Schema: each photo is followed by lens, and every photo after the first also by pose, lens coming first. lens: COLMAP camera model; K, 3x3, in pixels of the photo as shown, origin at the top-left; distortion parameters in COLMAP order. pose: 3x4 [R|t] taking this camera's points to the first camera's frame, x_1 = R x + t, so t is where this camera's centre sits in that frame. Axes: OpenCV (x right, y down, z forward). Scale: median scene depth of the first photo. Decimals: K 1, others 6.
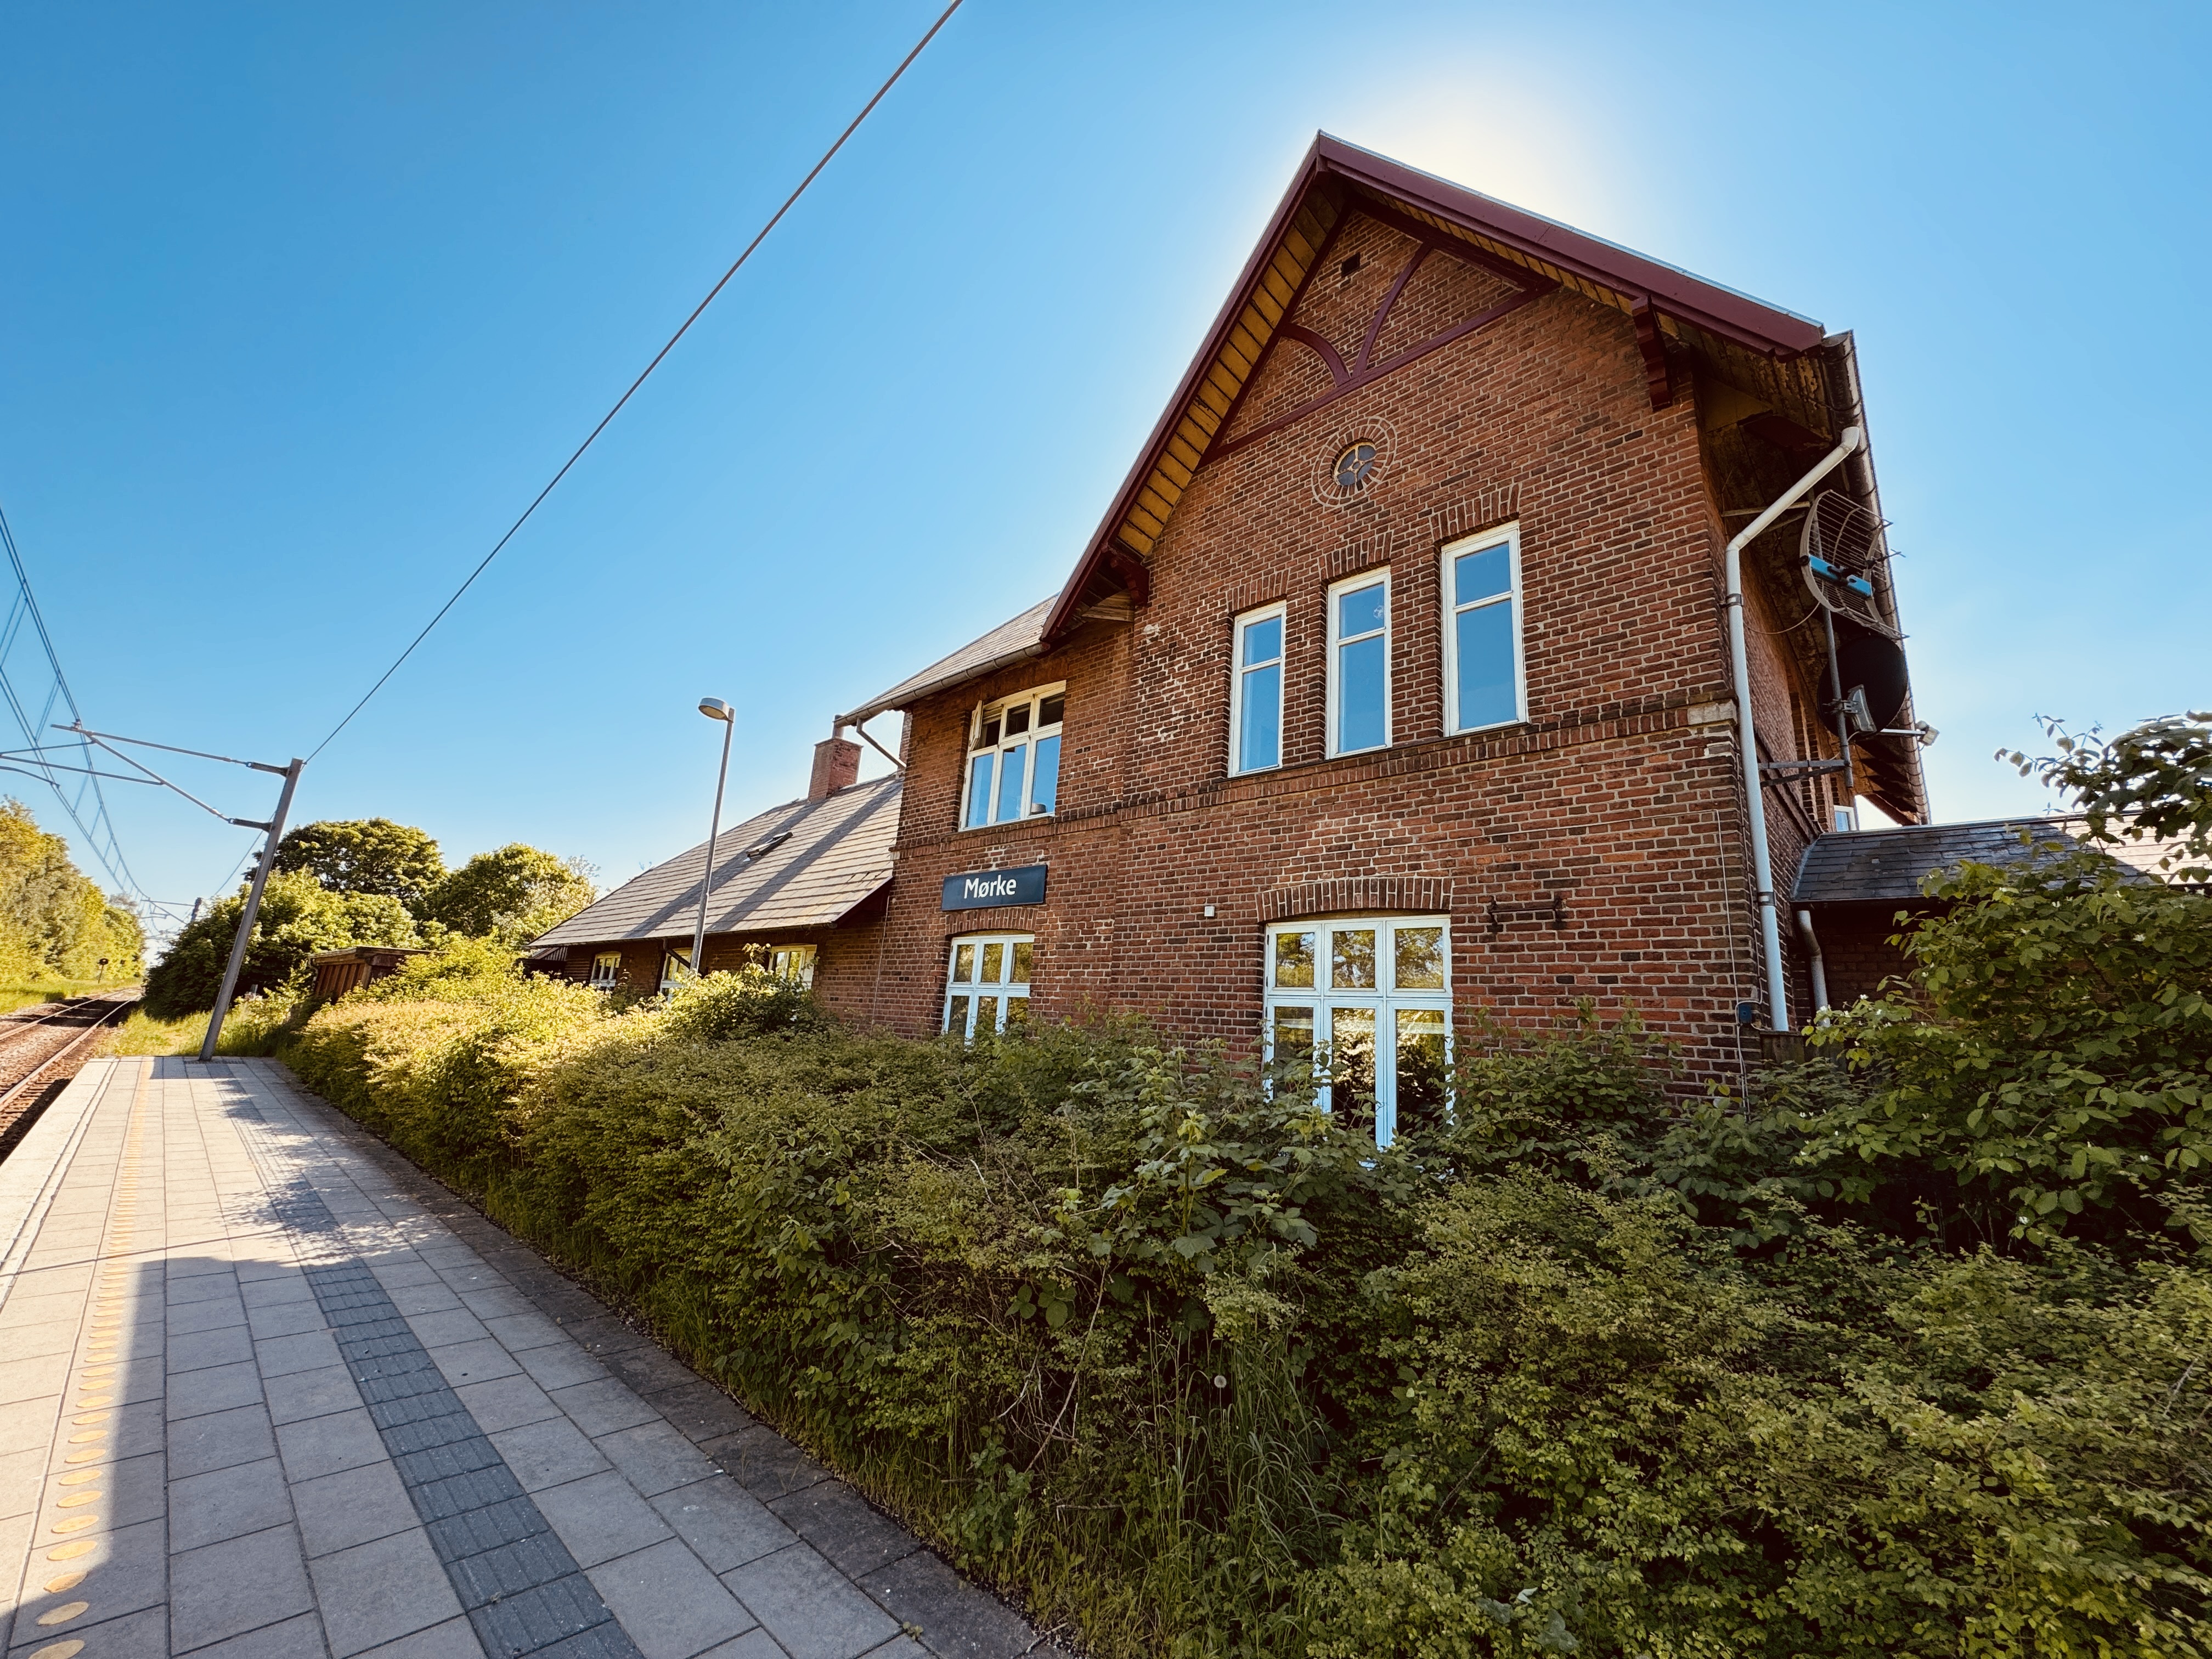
lens RADIAL K [[876.7, 0, 1107.5], [0, 876.7, 831.6], [0, 0, 1]] dist [-0.000059, -0.000061]
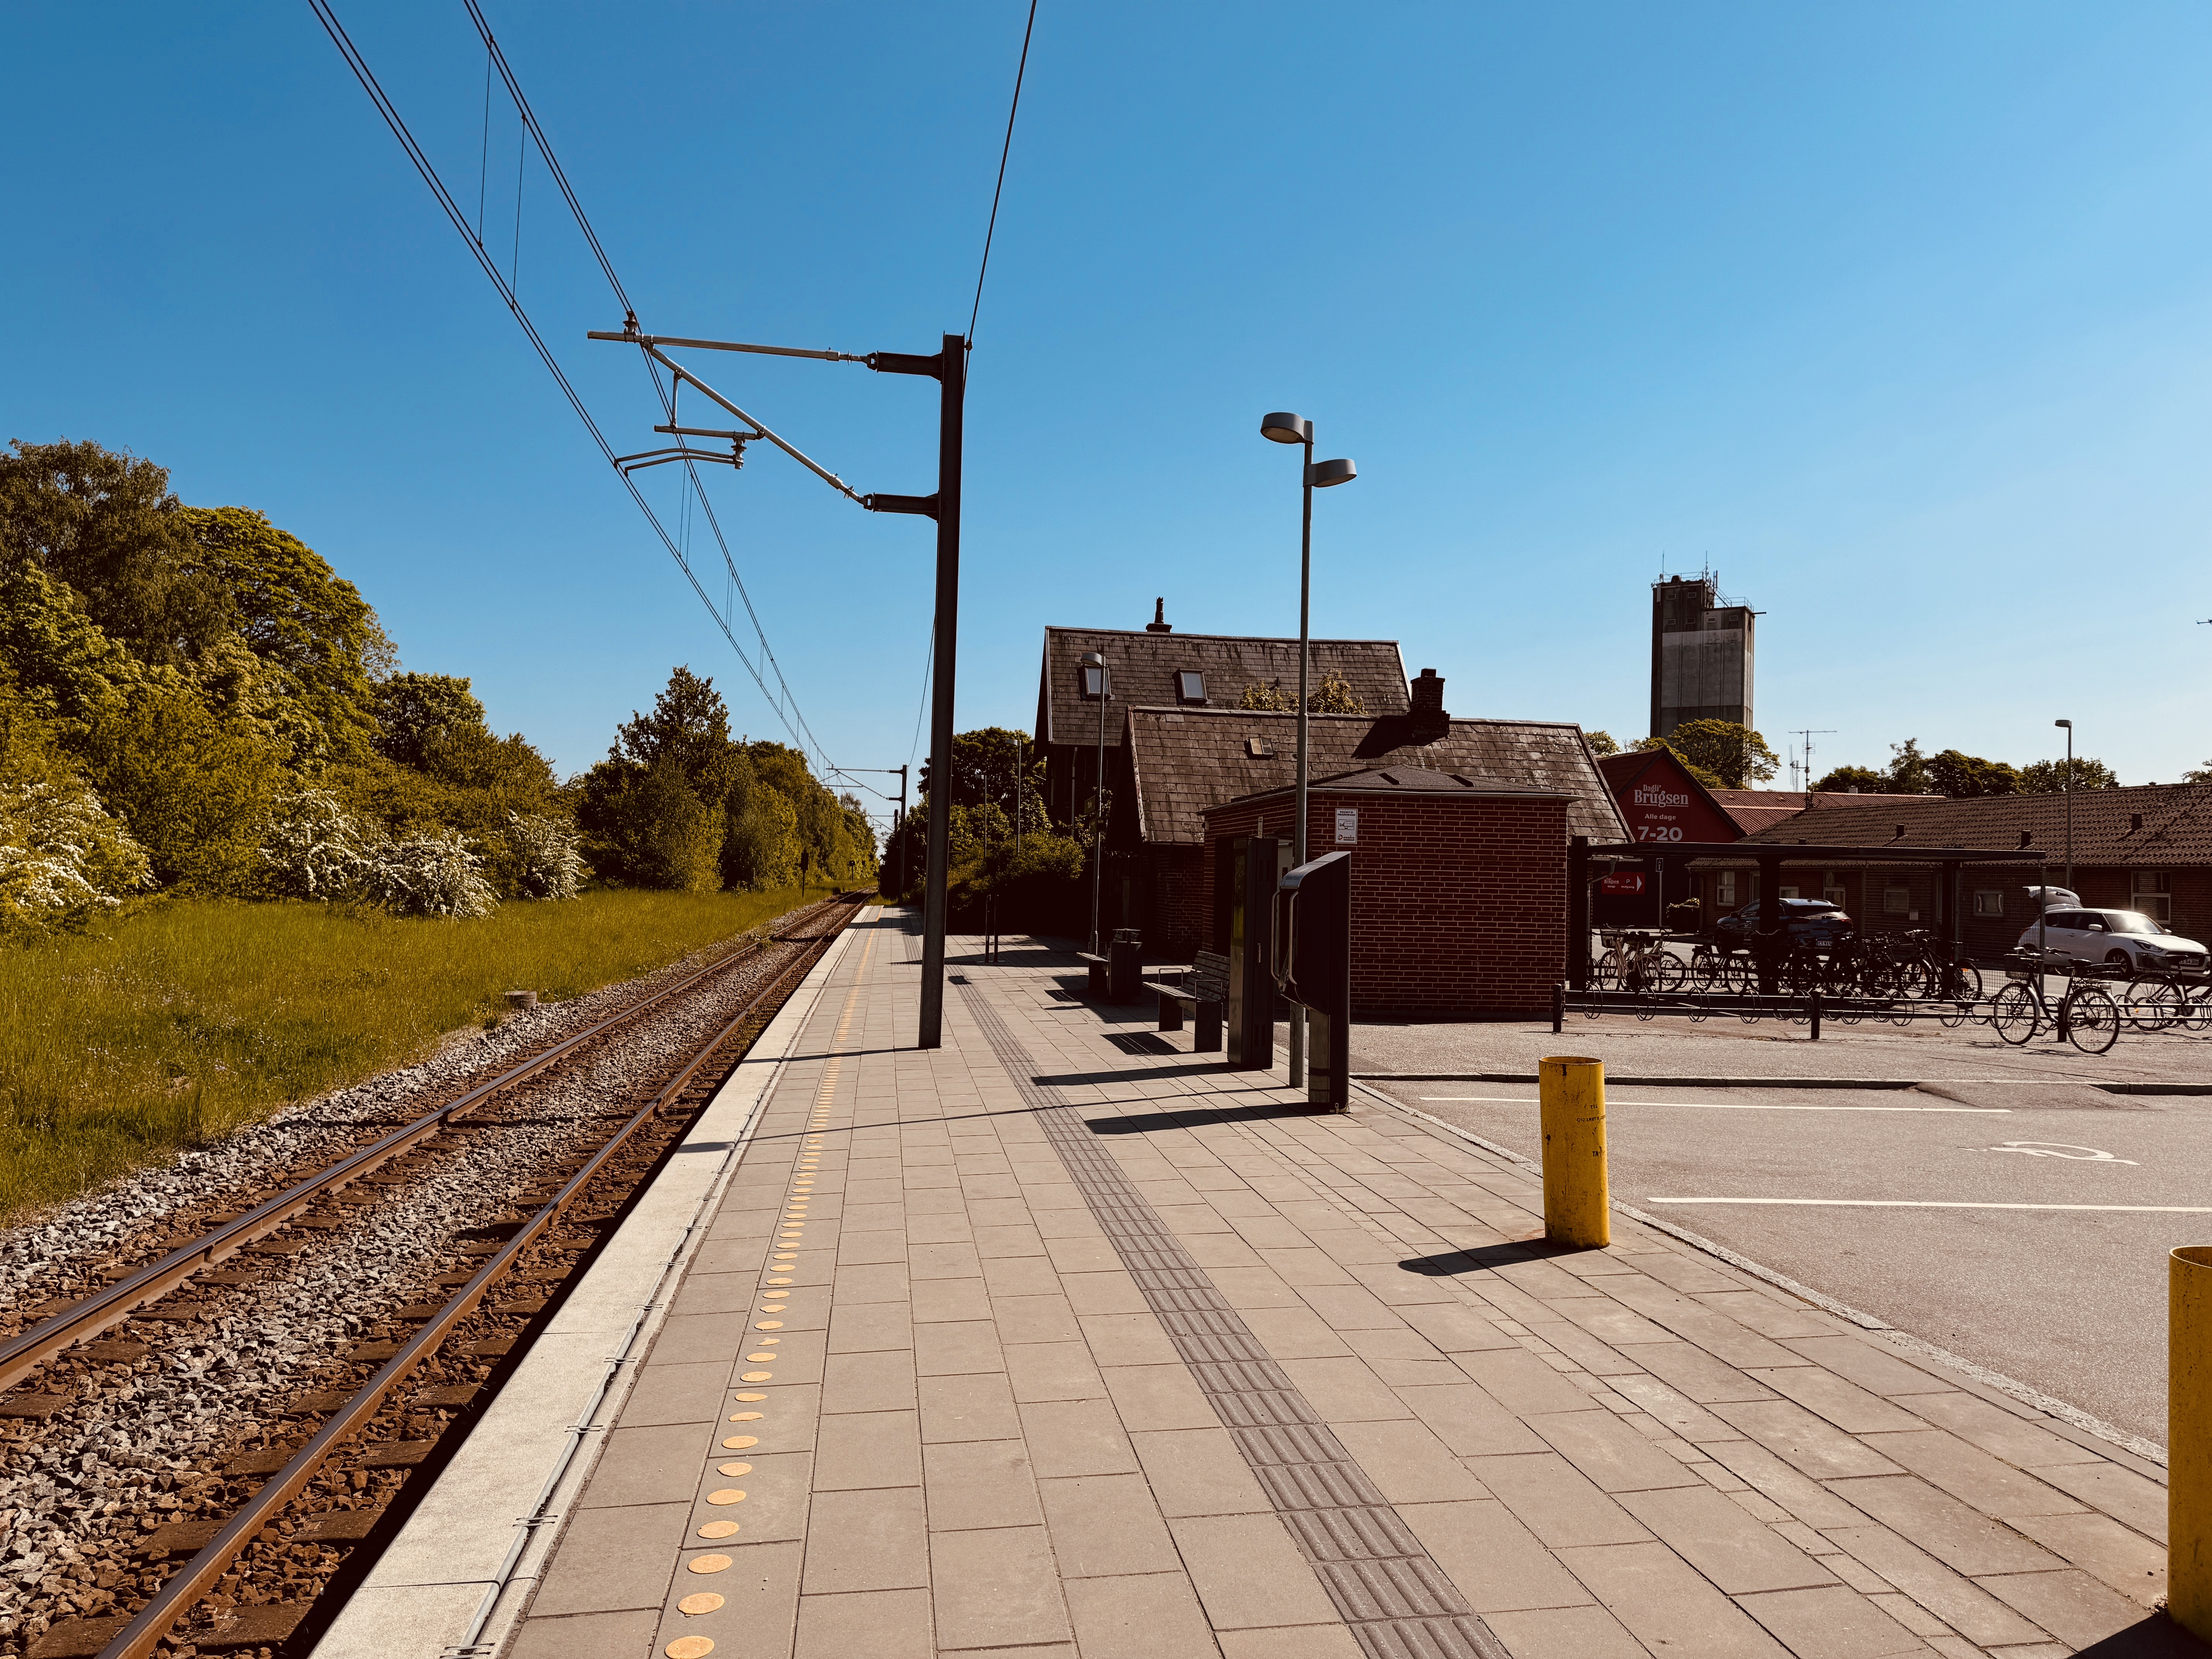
lens RADIAL K [[1555.0, 0, 1211.1], [0, 1555.0, 831.7], [0, 0, 1]] dist [0.074121, -0.101012]
pose [[0.812821, -0.068935, -0.578420, 2.531799], [0.168467, 0.978359, 0.120138, -0.351239], [0.557621, -0.195095, 0.806844, -2.270734]]
